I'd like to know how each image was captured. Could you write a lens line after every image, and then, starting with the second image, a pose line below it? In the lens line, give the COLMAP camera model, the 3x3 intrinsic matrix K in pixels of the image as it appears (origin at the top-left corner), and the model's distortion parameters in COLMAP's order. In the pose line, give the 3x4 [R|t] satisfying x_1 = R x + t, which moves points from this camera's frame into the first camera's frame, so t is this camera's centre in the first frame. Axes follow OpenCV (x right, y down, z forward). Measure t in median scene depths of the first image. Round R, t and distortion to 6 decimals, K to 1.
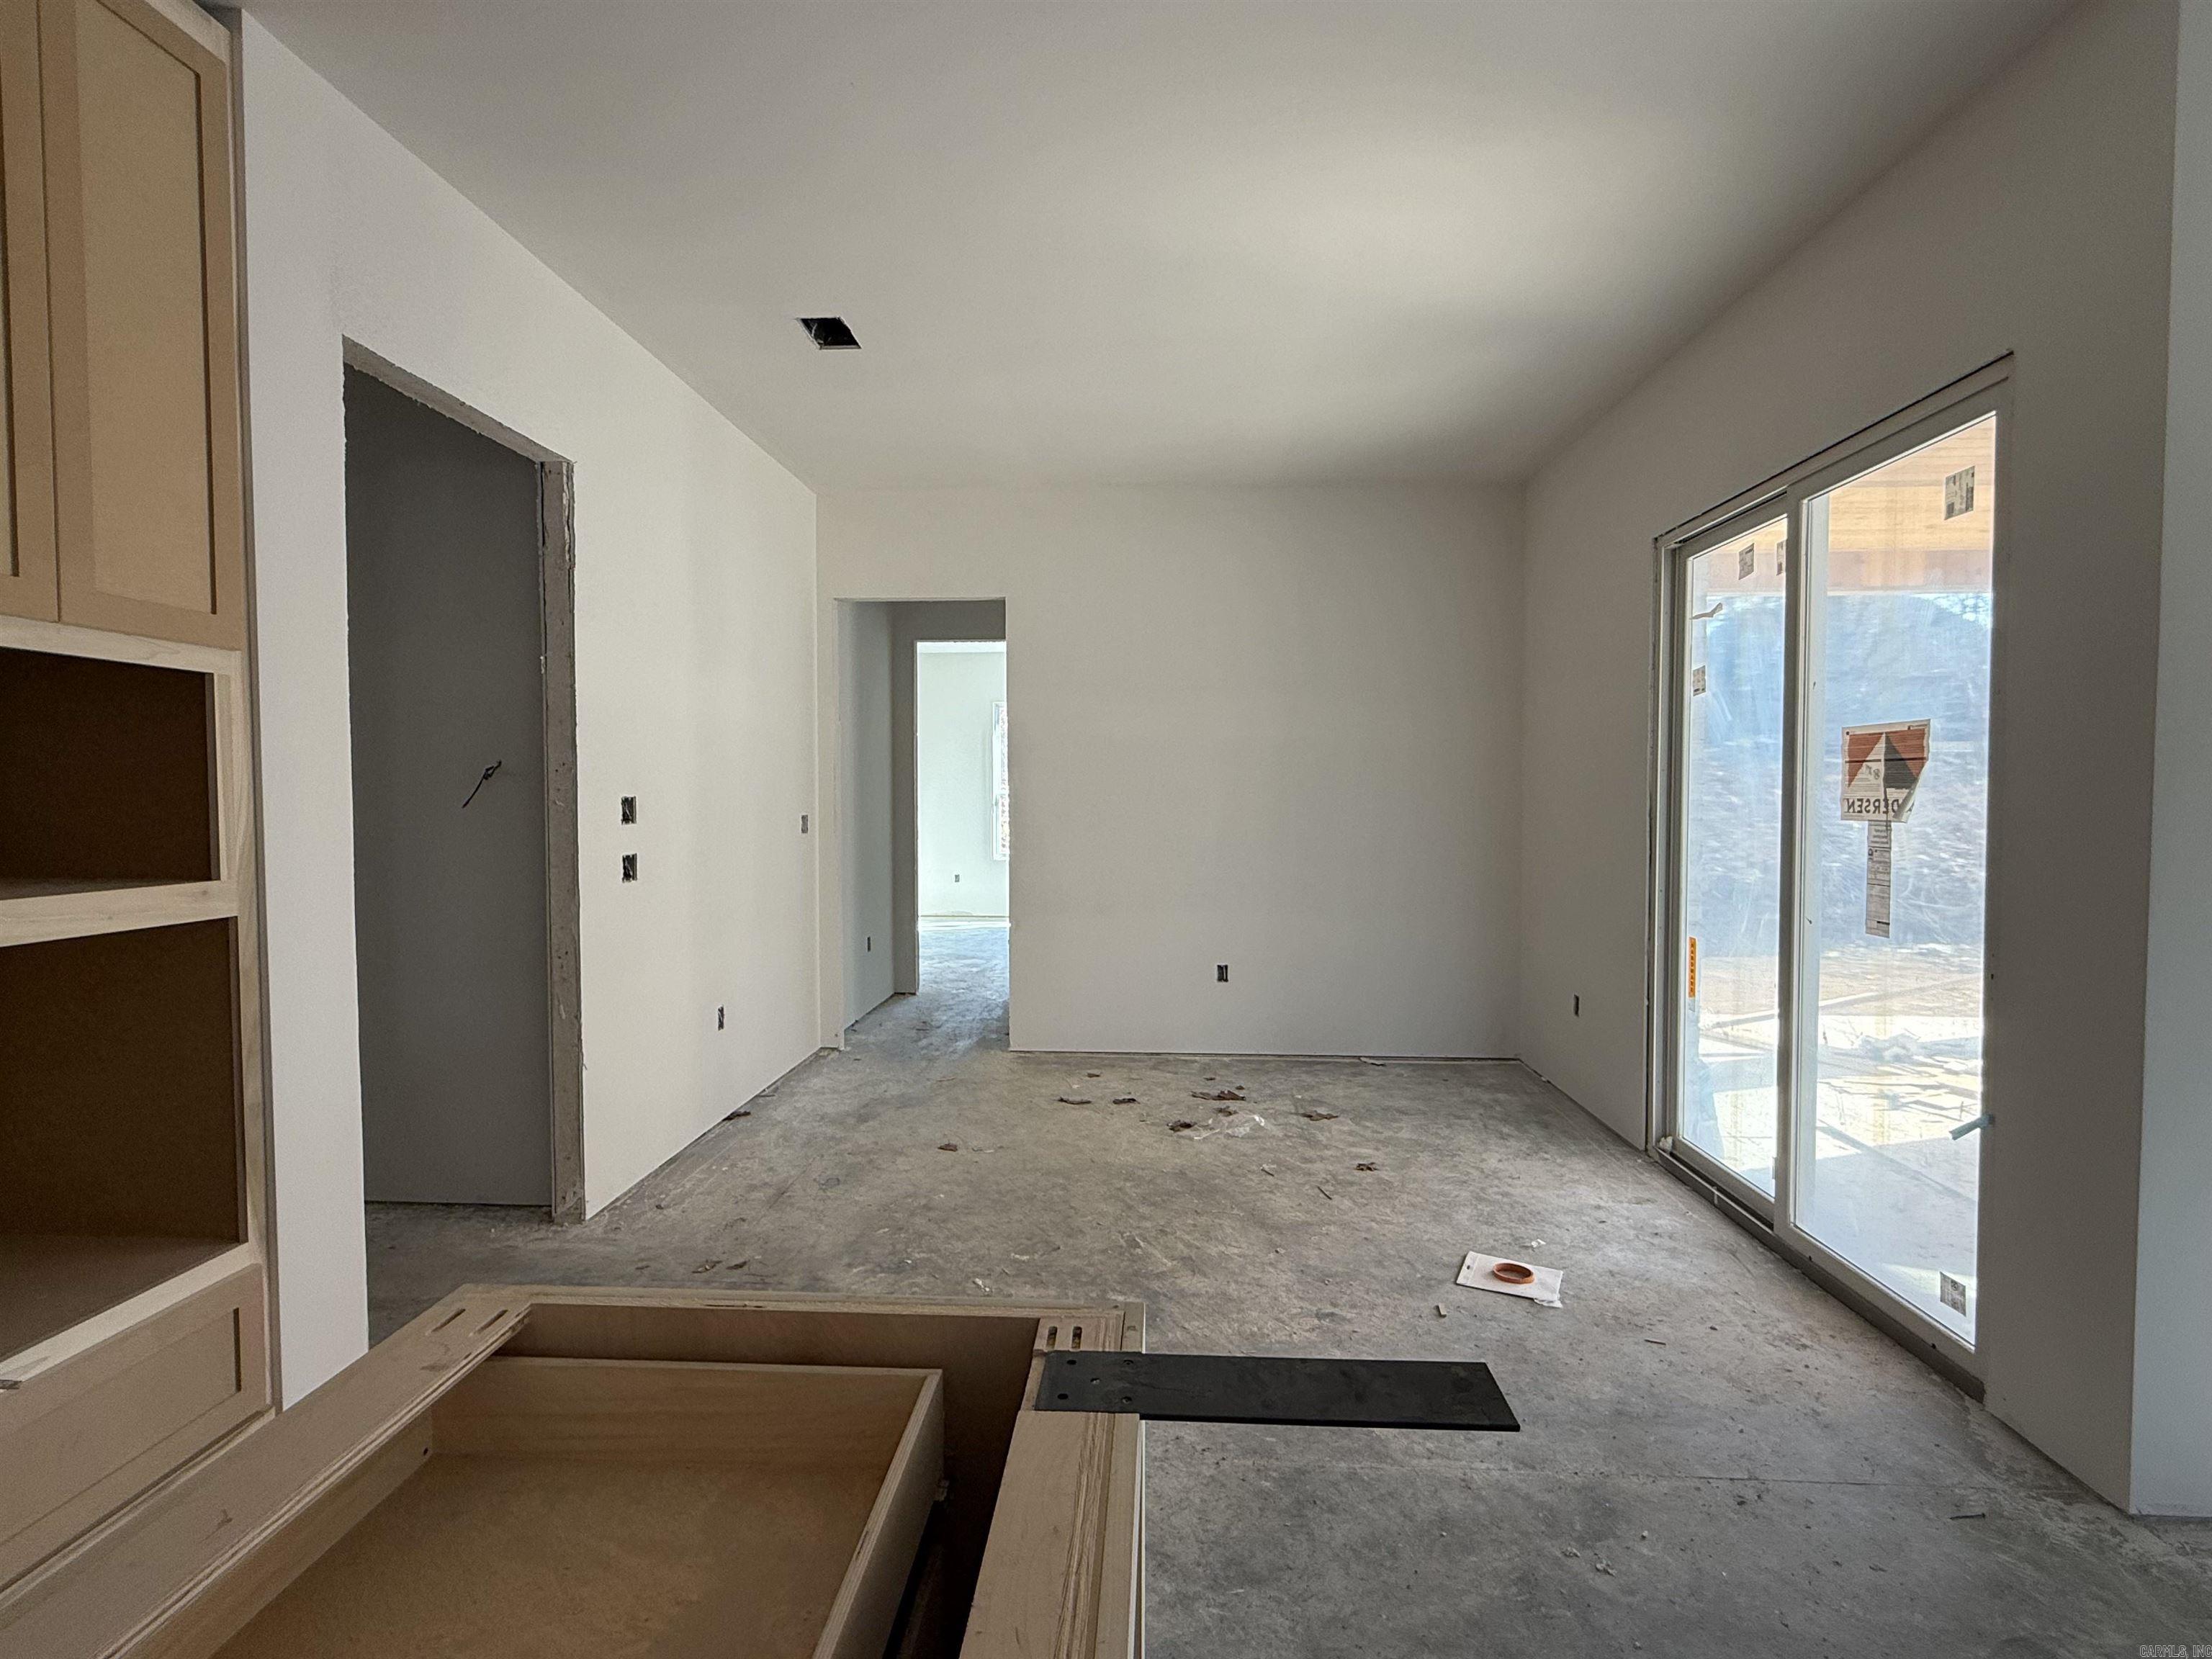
lens RADIAL K [[1080.9, 0, 1101.8], [0, 1080.9, 833.5], [0, 0, 1]] dist [-0.000285, 0.000342]
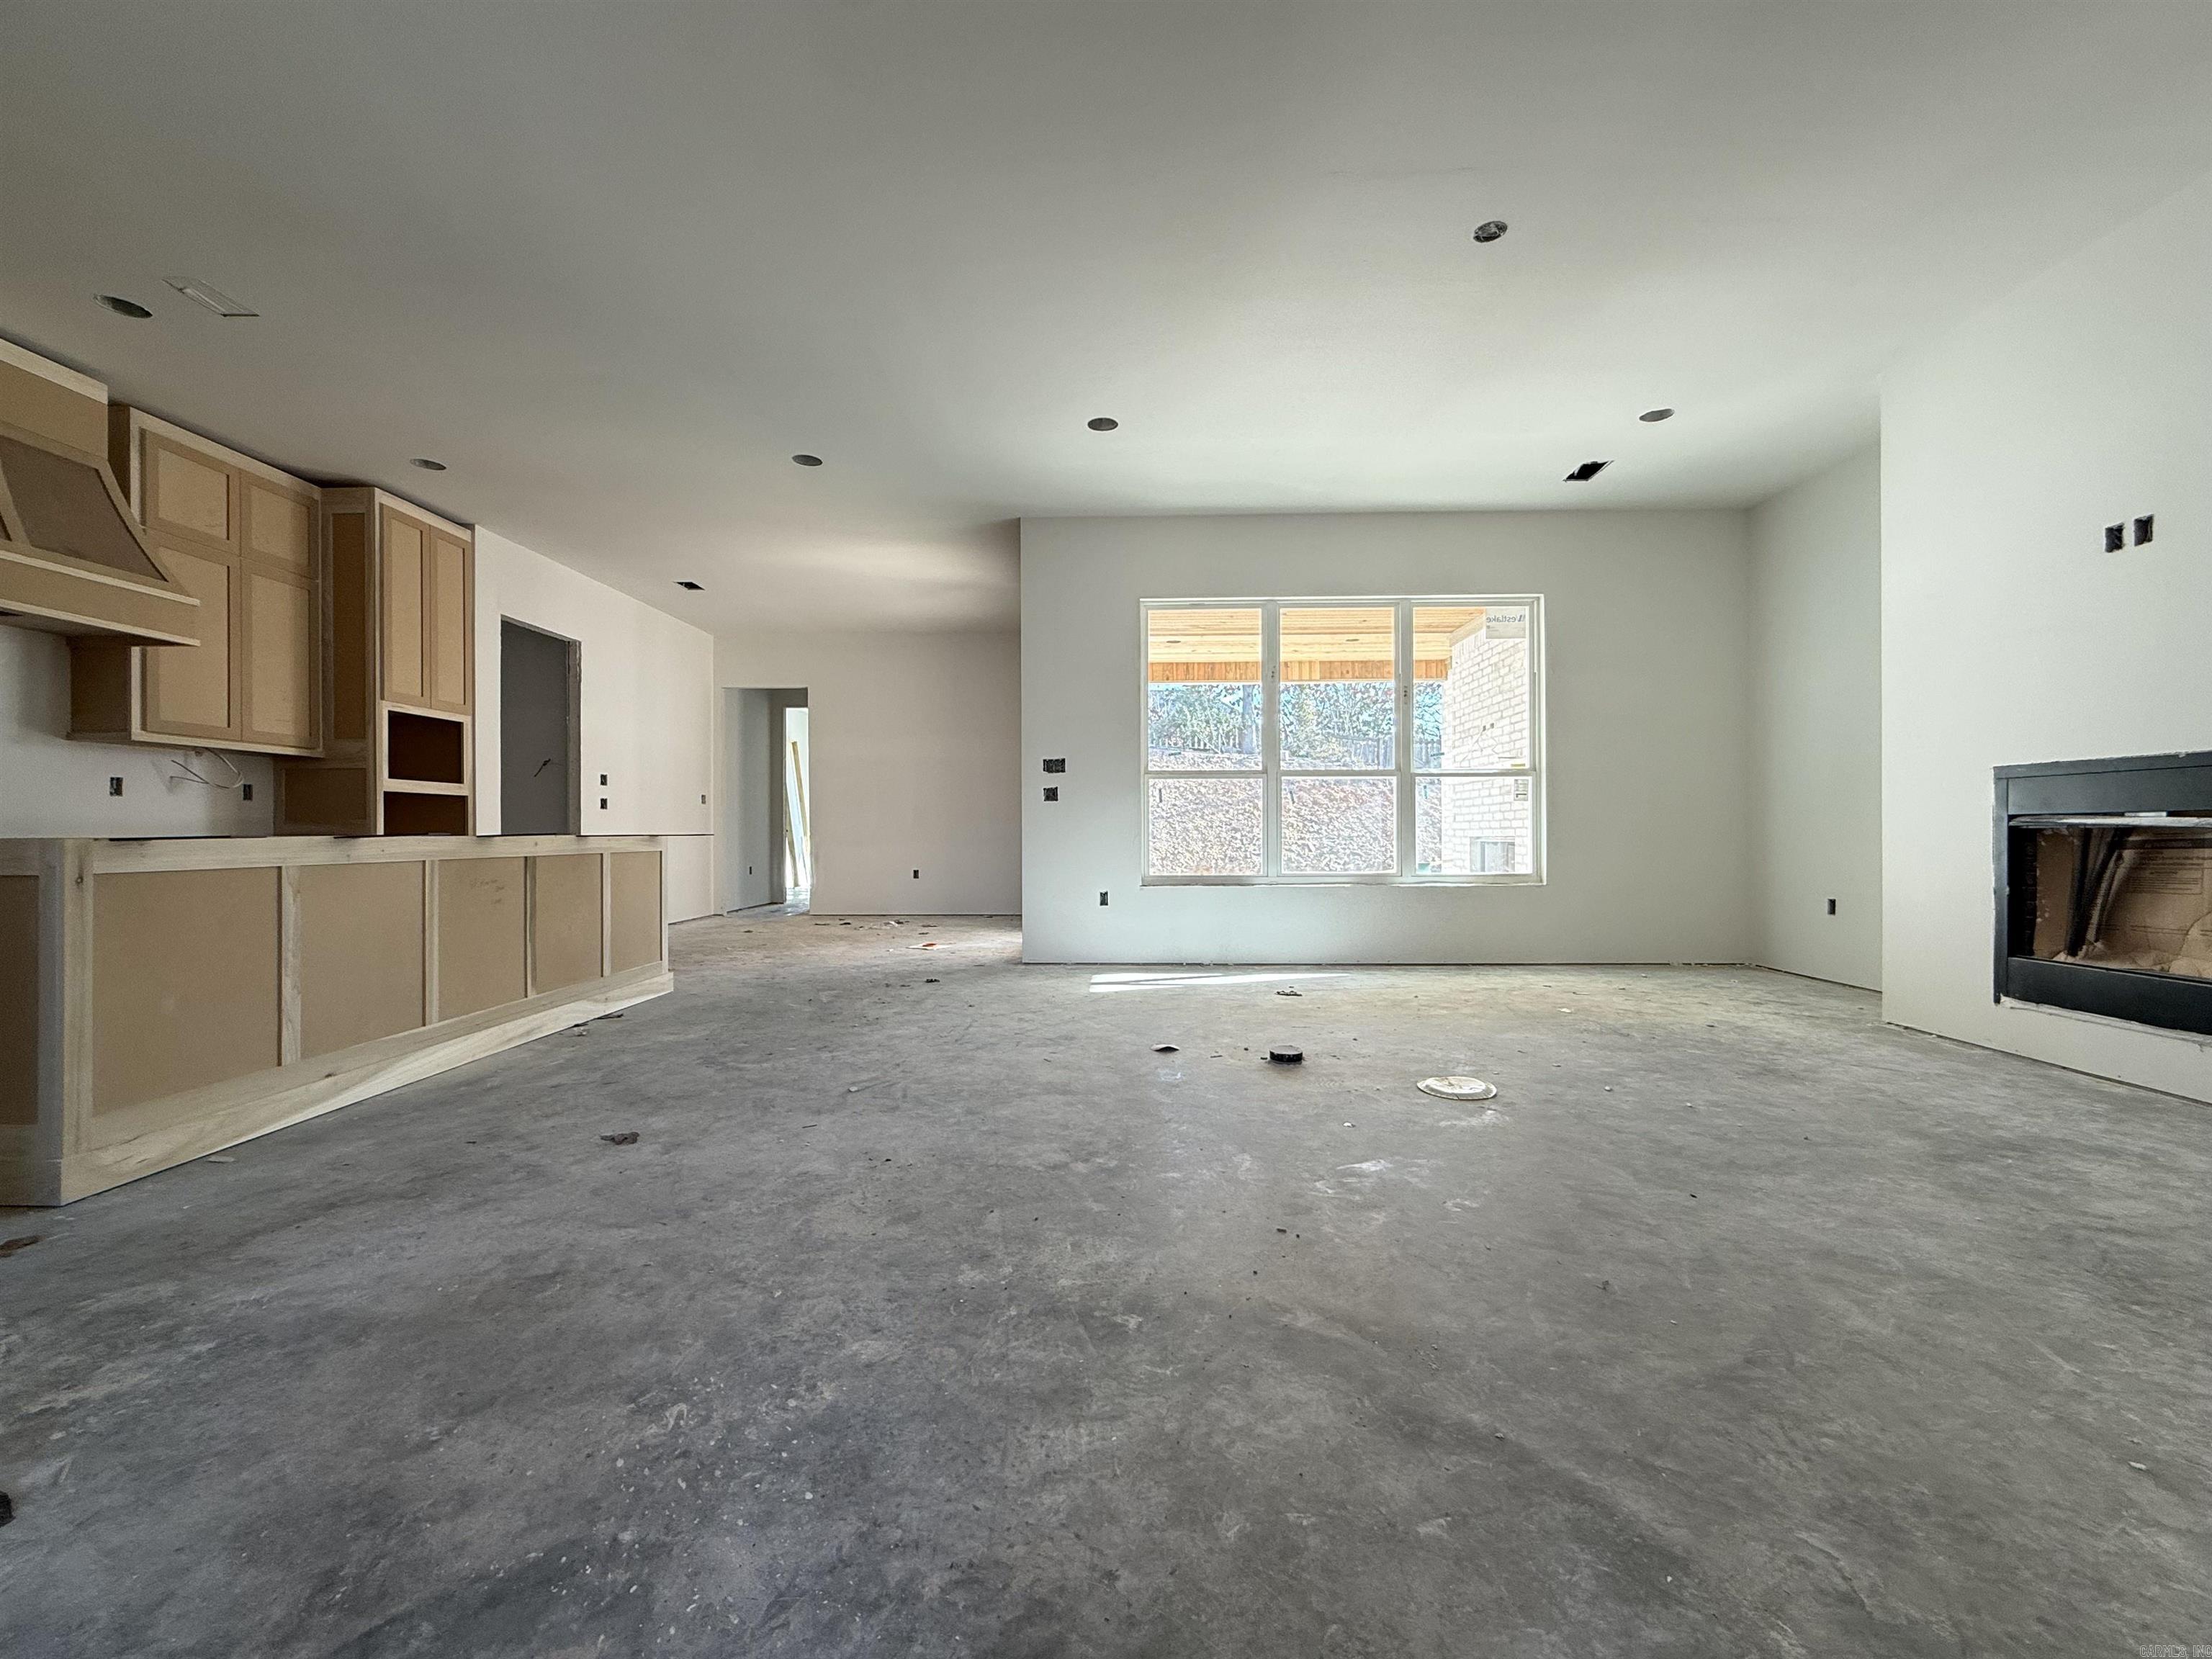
lens RADIAL K [[924.3, 0, 1102.9], [0, 924.3, 830.1], [0, 0, 1]] dist [-0.000110, 0.000278]
pose [[0.999470, -0.002661, 0.032456, 0.677428], [0.003895, 0.999270, -0.038007, 0.192692], [-0.032332, 0.038113, 0.998750, -1.216747]]
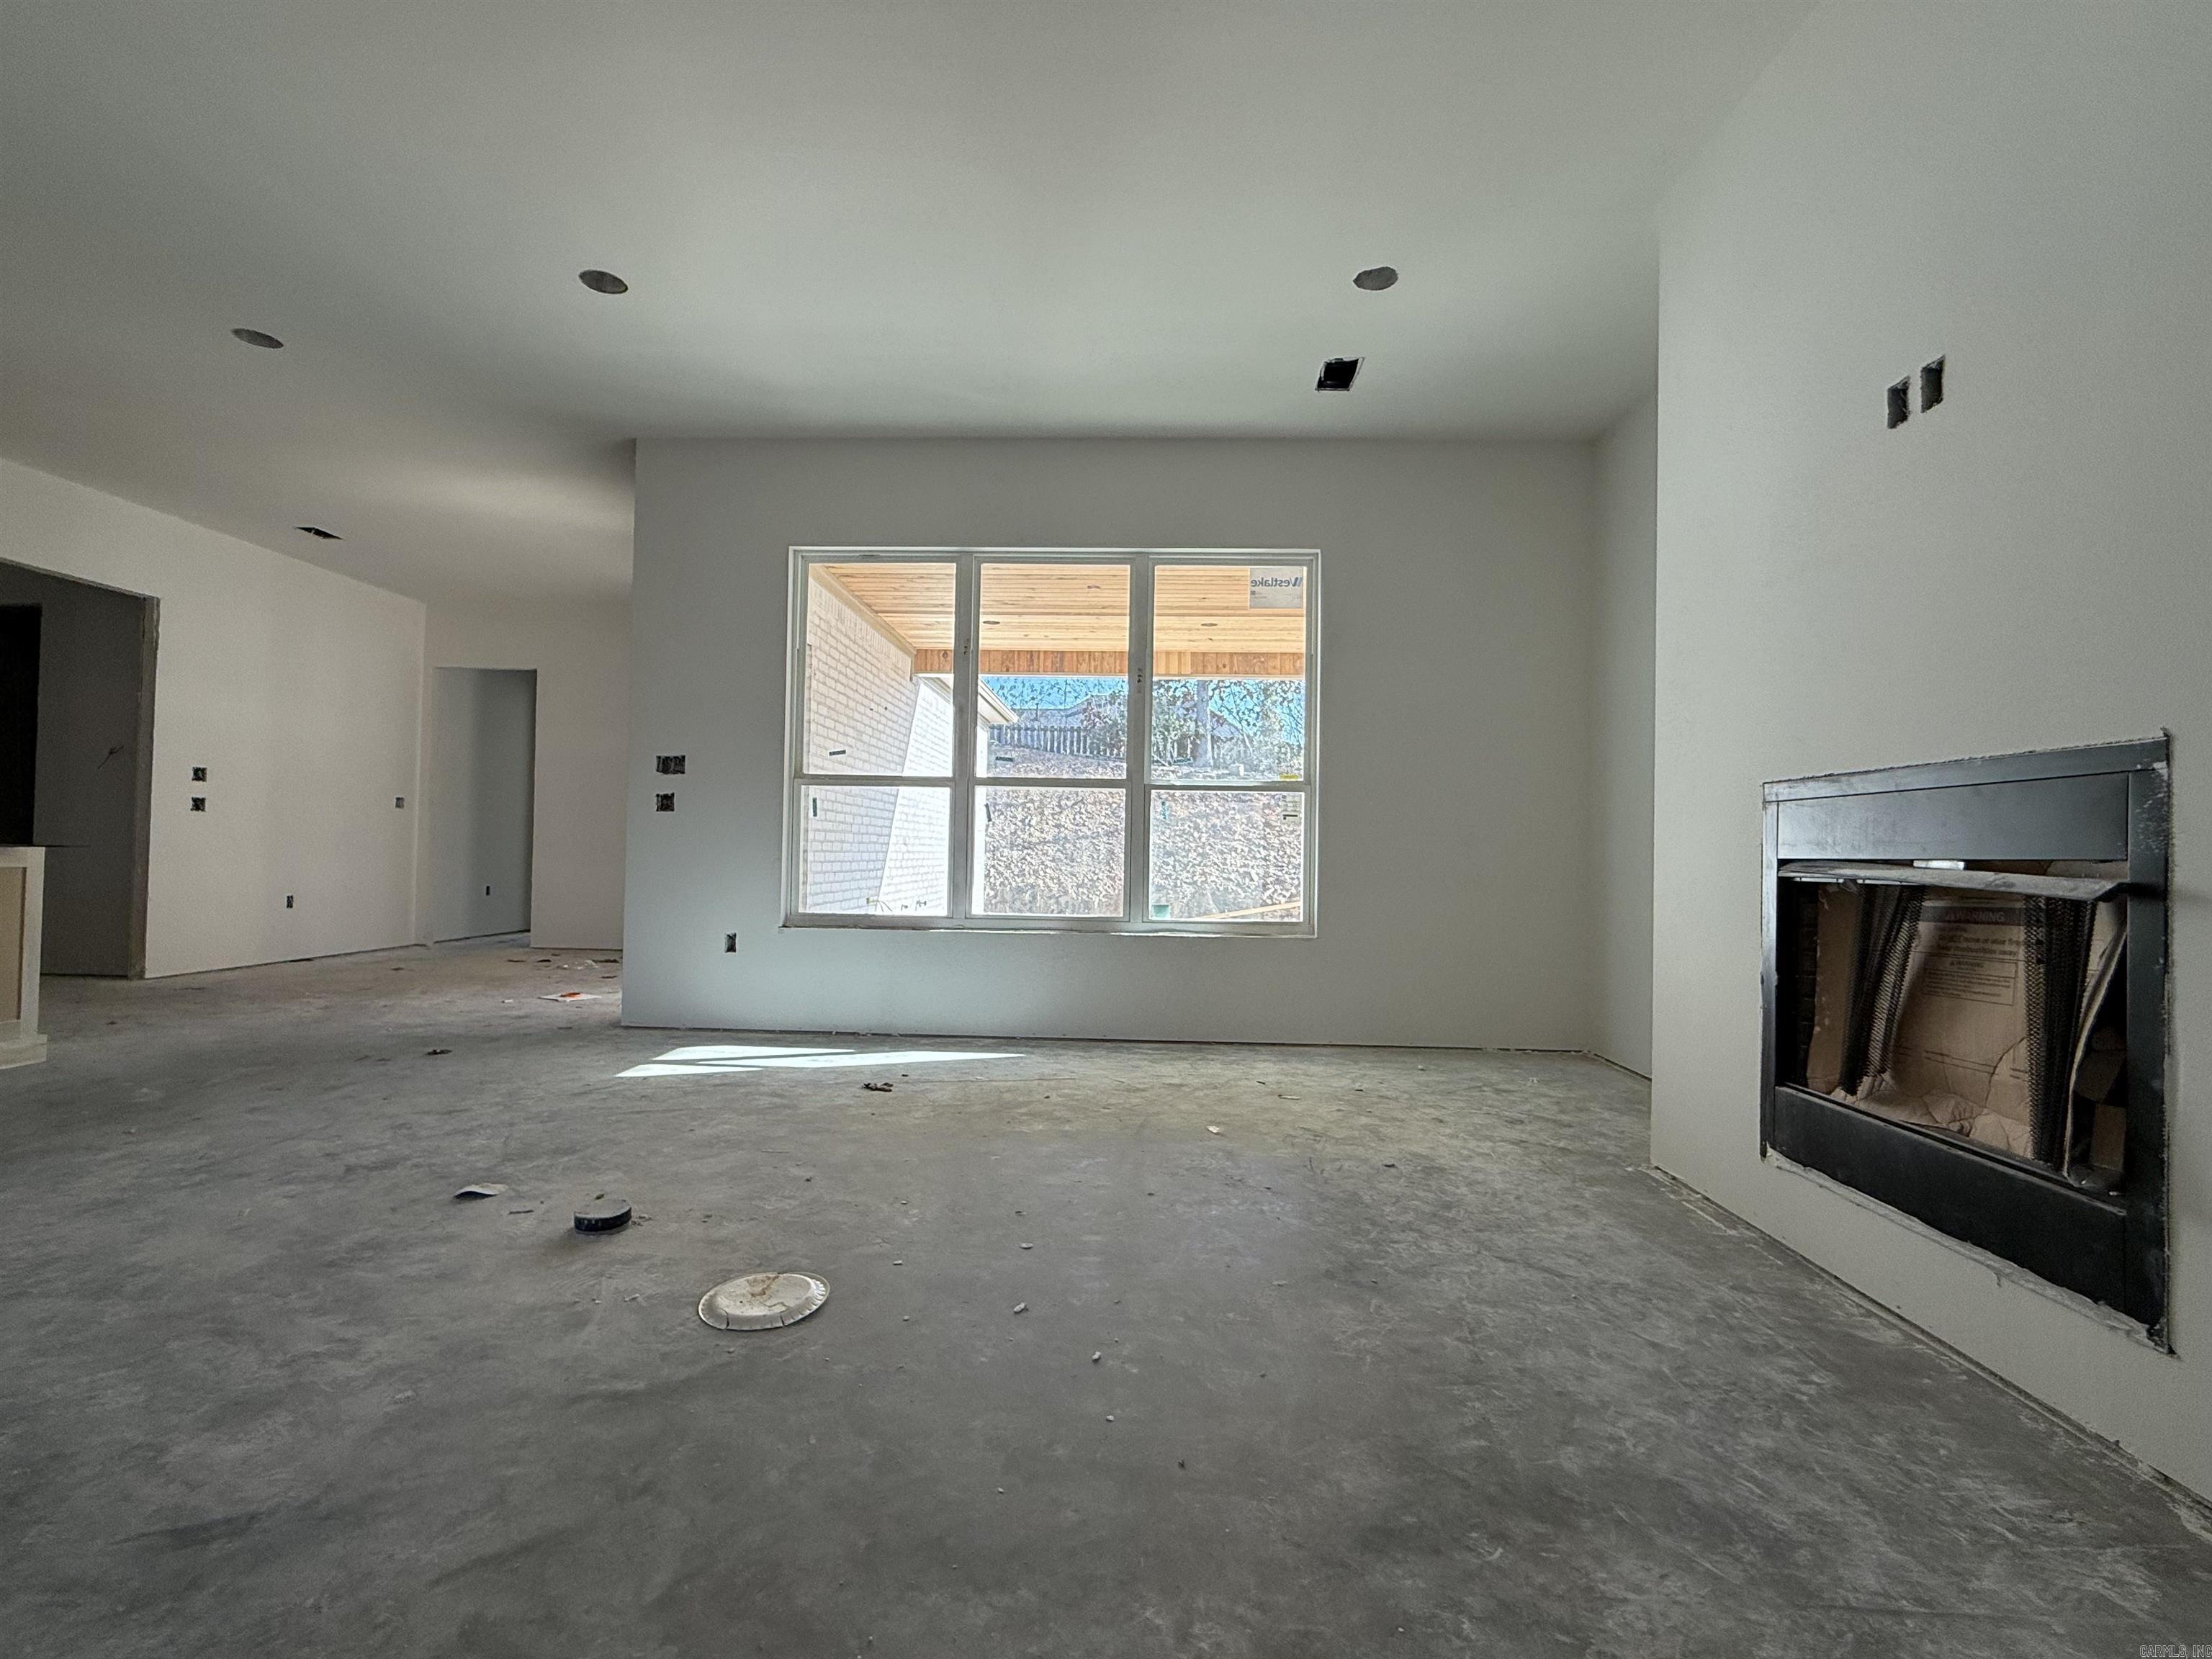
lens RADIAL K [[1013.3, 0, 1102.2], [0, 1013.3, 831.6], [0, 0, 1]] dist [-0.000162, -0.000187]
pose [[0.999600, 0.019328, 0.020643, 1.249589], [-0.018130, 0.998225, -0.056730, 0.169322], [-0.021703, 0.056333, 0.998176, -0.911849]]
